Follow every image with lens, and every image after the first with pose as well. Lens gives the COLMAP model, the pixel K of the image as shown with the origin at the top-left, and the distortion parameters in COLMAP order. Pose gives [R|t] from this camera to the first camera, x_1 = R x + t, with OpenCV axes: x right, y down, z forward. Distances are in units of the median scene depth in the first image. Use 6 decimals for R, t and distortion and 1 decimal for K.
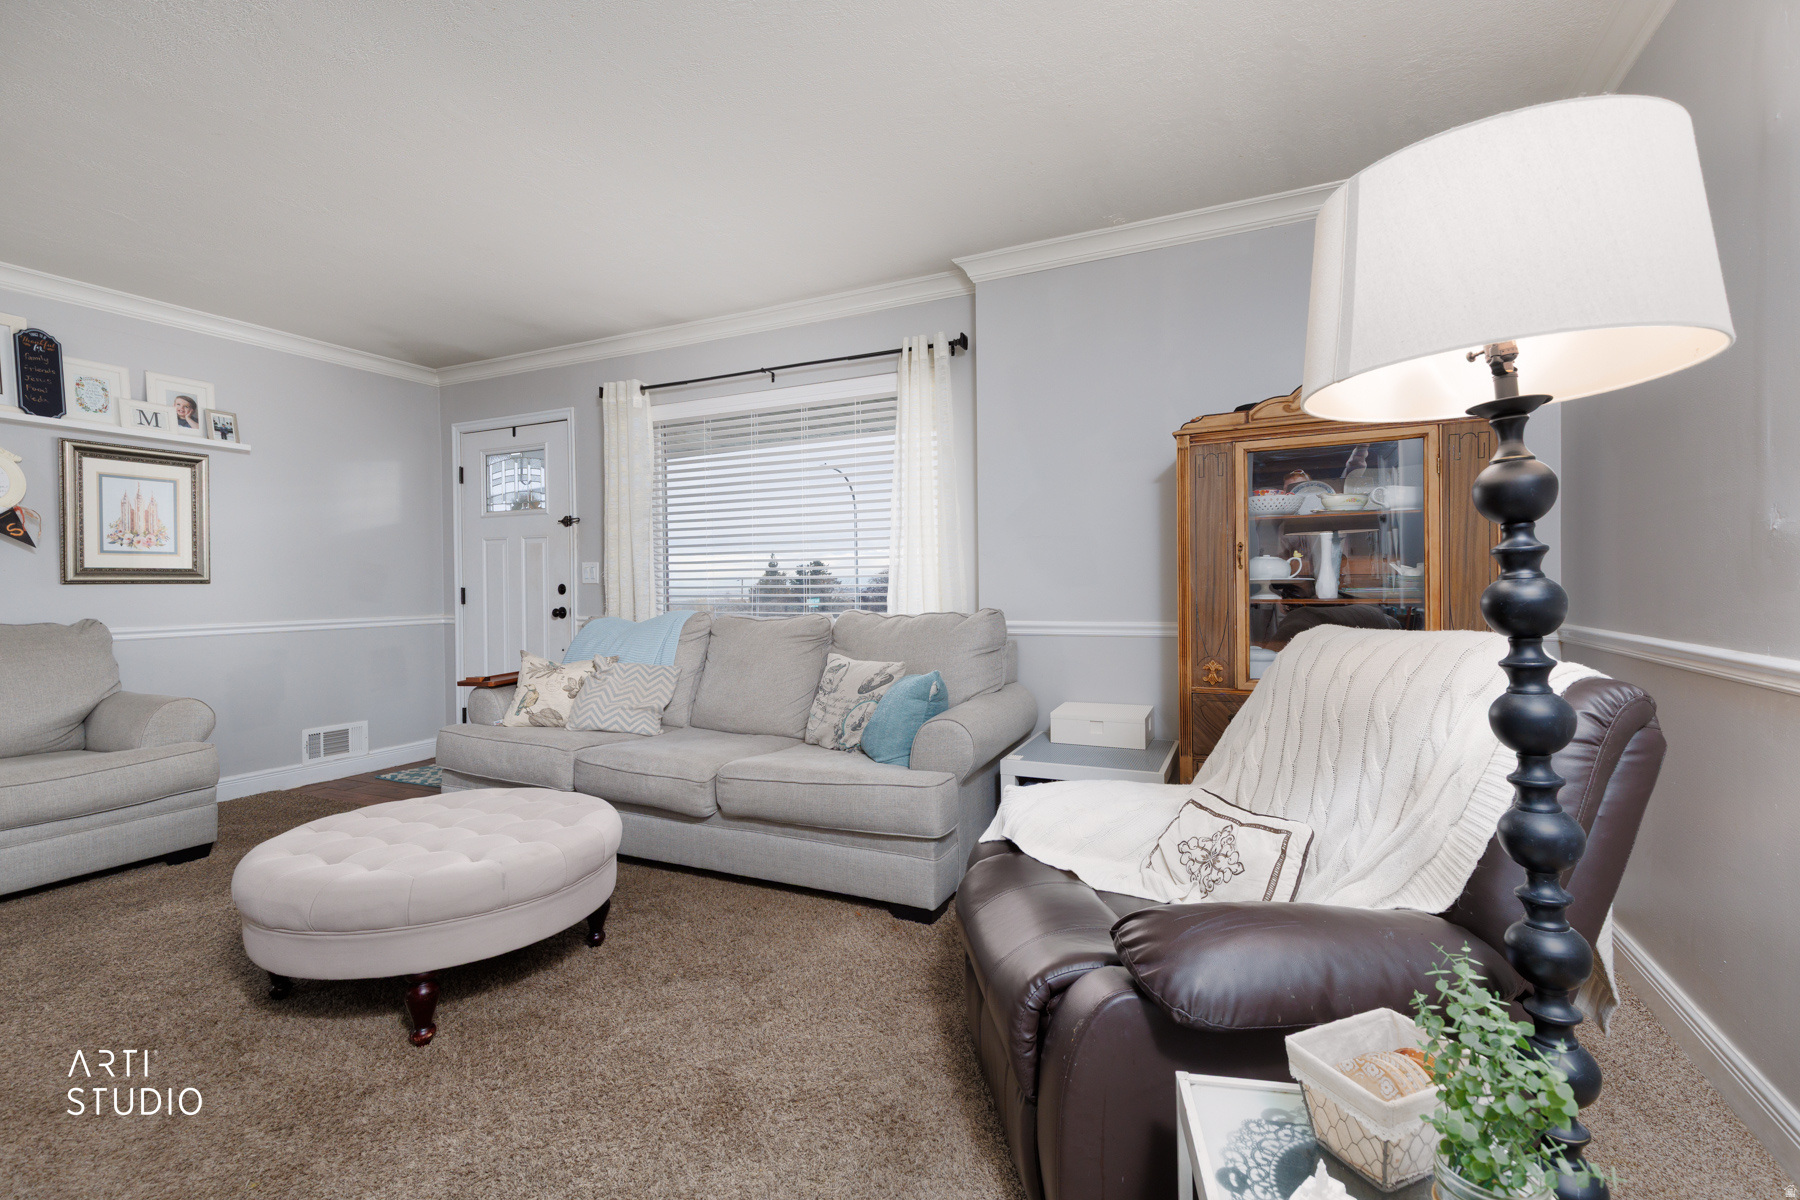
lens RADIAL K [[806.0, 0, 909.1], [0, 806.0, 591.4], [0, 0, 1]] dist [0.008261, -0.000073]
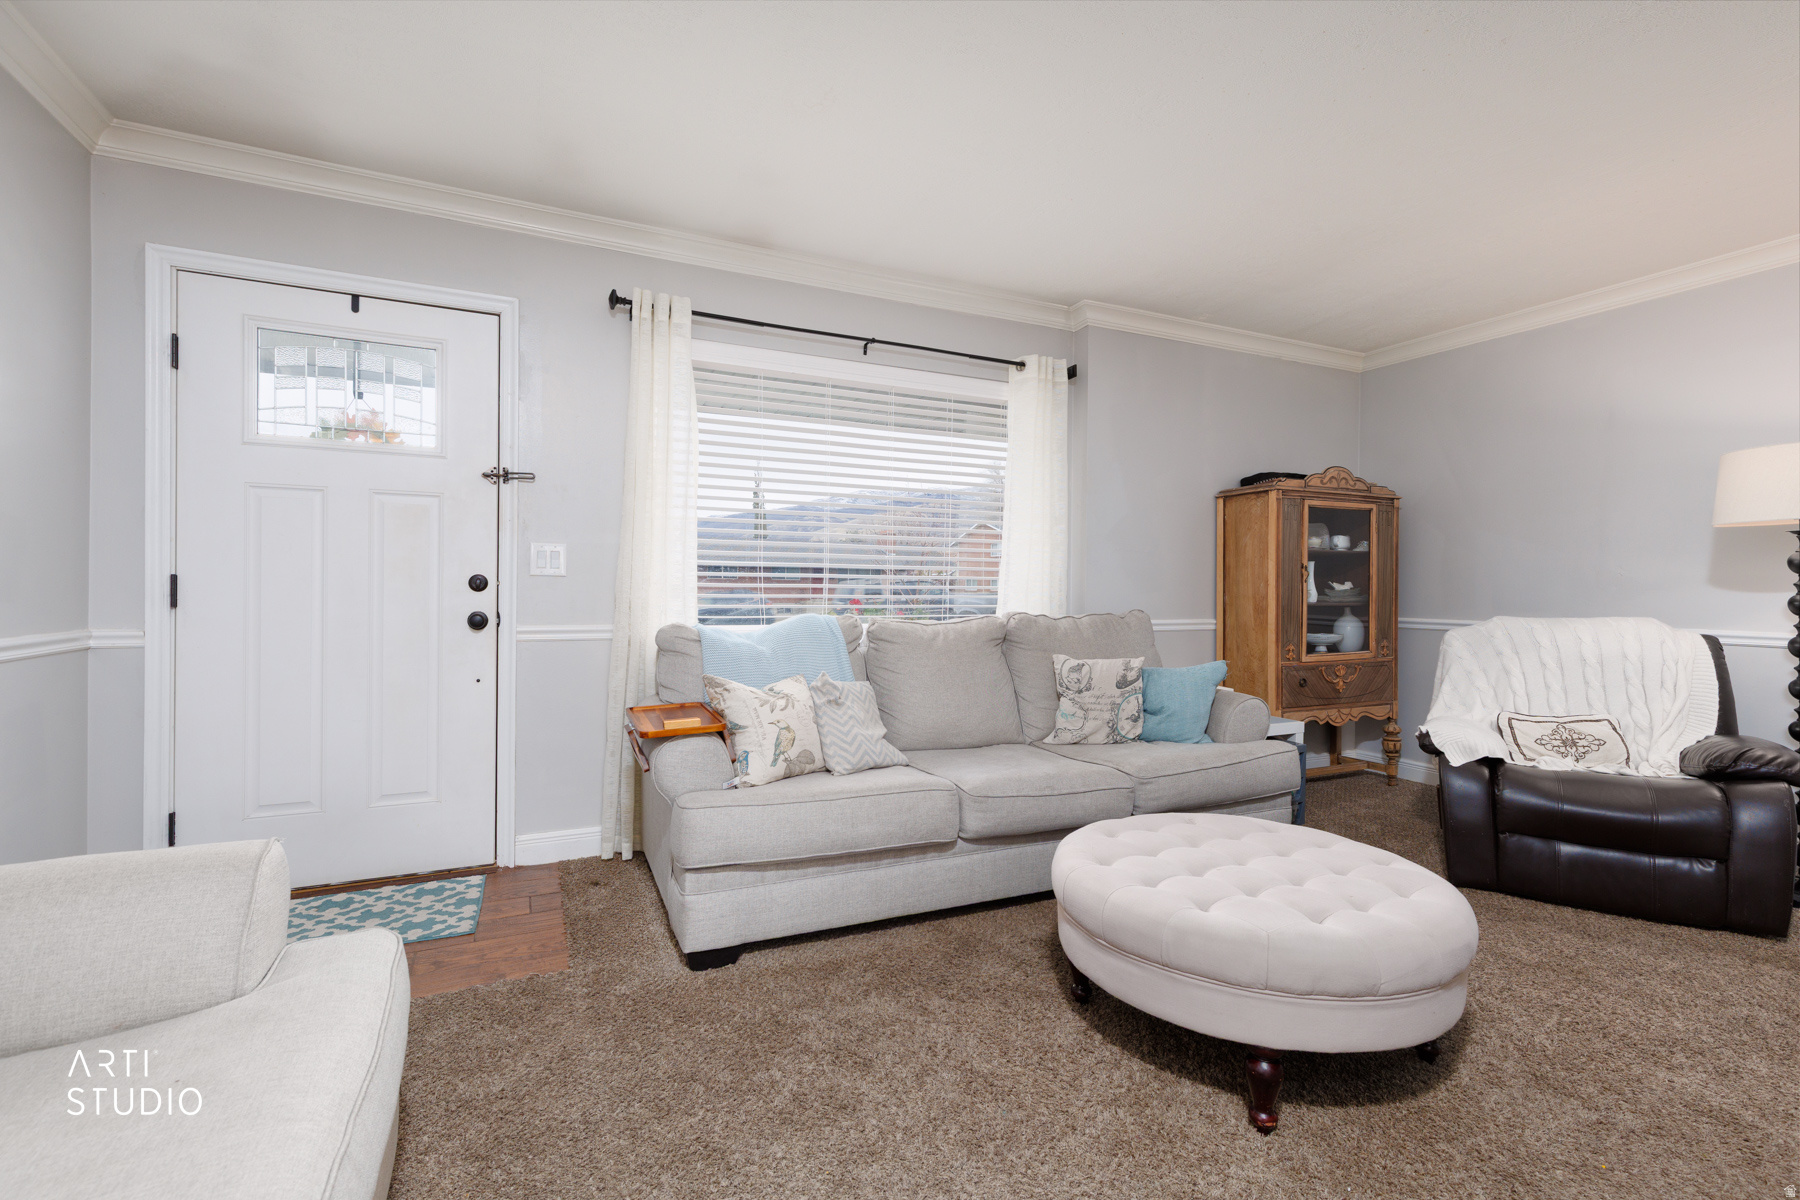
lens RADIAL K [[806.0, 0, 907.1], [0, 806.0, 590.6], [0, 0, 1]] dist [0.008261, -0.000073]
pose [[0.632084, 0.015557, 0.774744, -1.107204], [-0.010030, 0.999879, -0.011894, 0.011384], [-0.774835, -0.000253, 0.632163, 0.550295]]
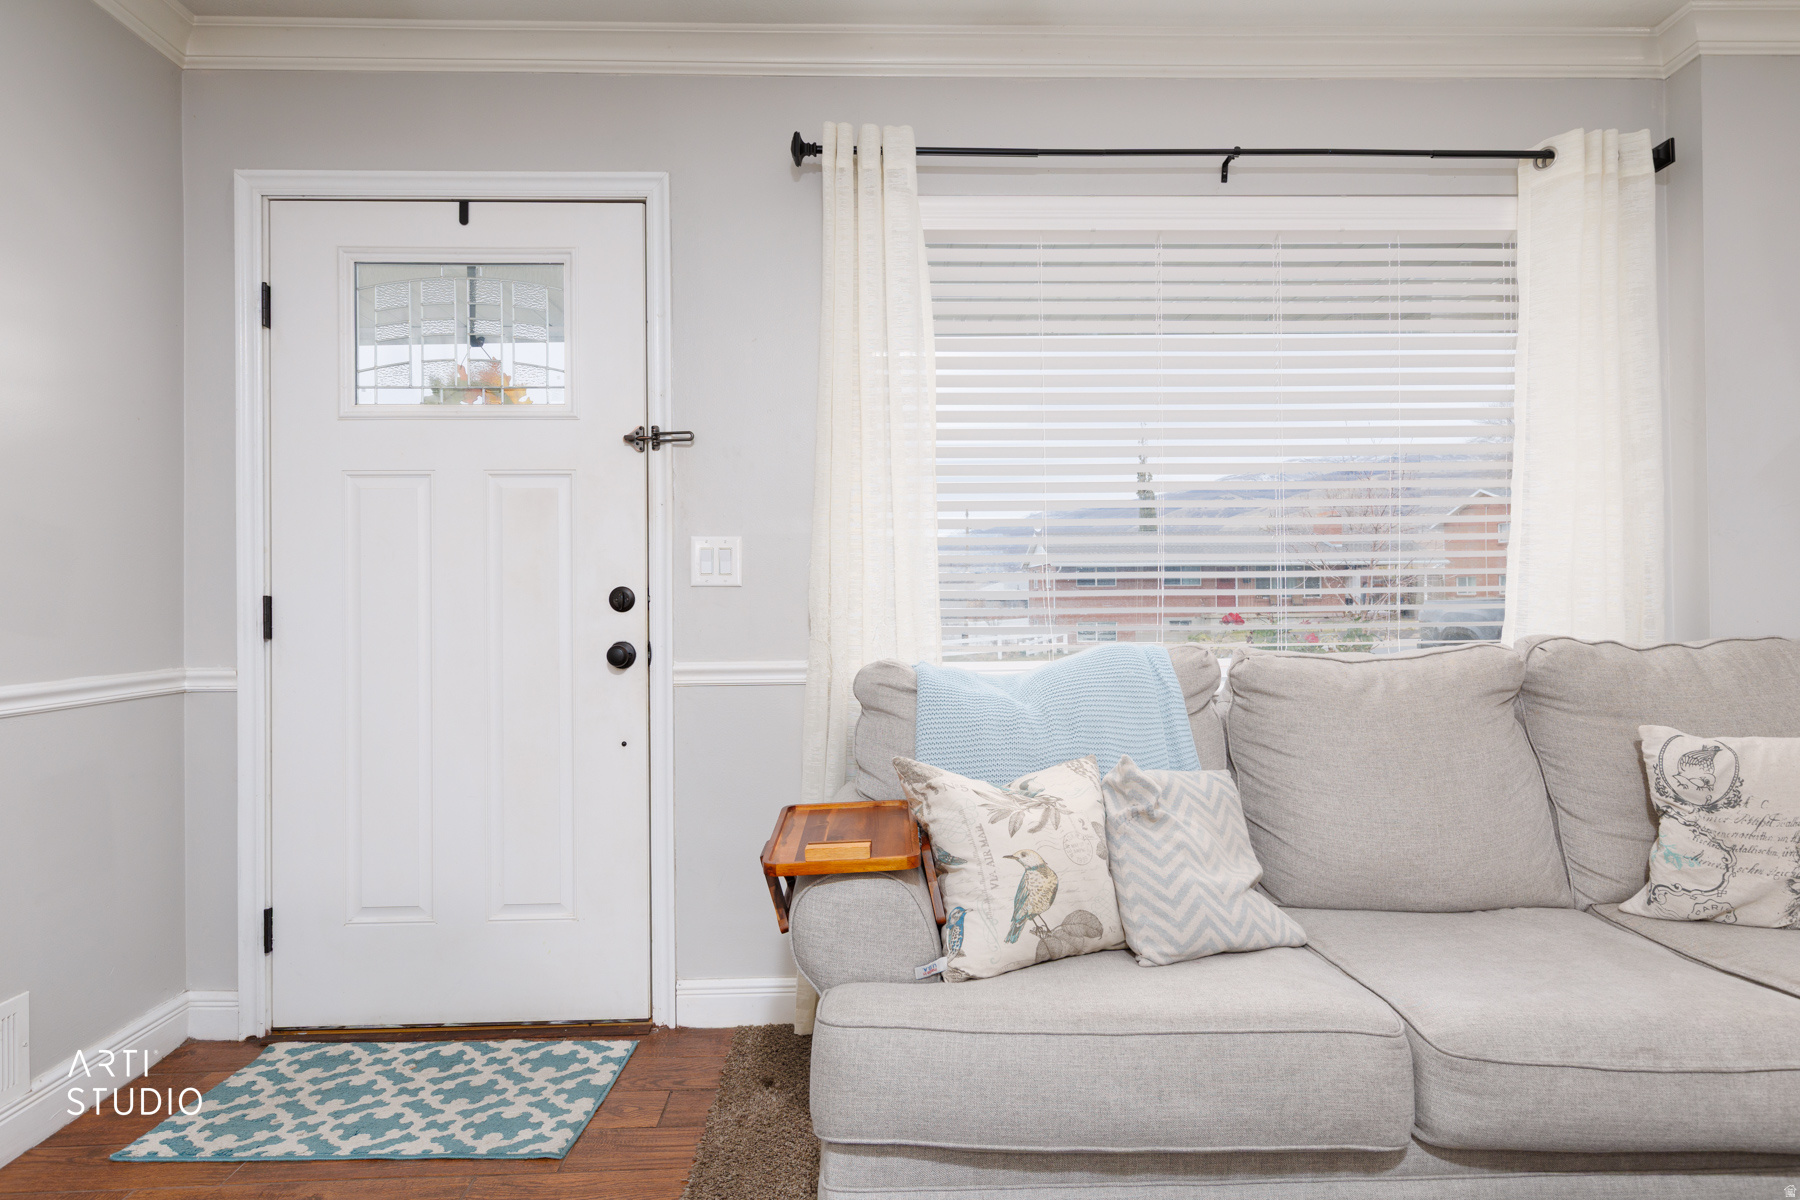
lens RADIAL K [[1055.4, 0, 906.6], [0, 1055.4, 584.8], [0, 0, 1]] dist [0.014541, -0.007842]
pose [[0.889089, 0.007038, 0.457681, -0.866195], [0.004550, 0.999697, -0.024211, 0.005999], [-0.457713, 0.023608, 0.888787, 0.695378]]
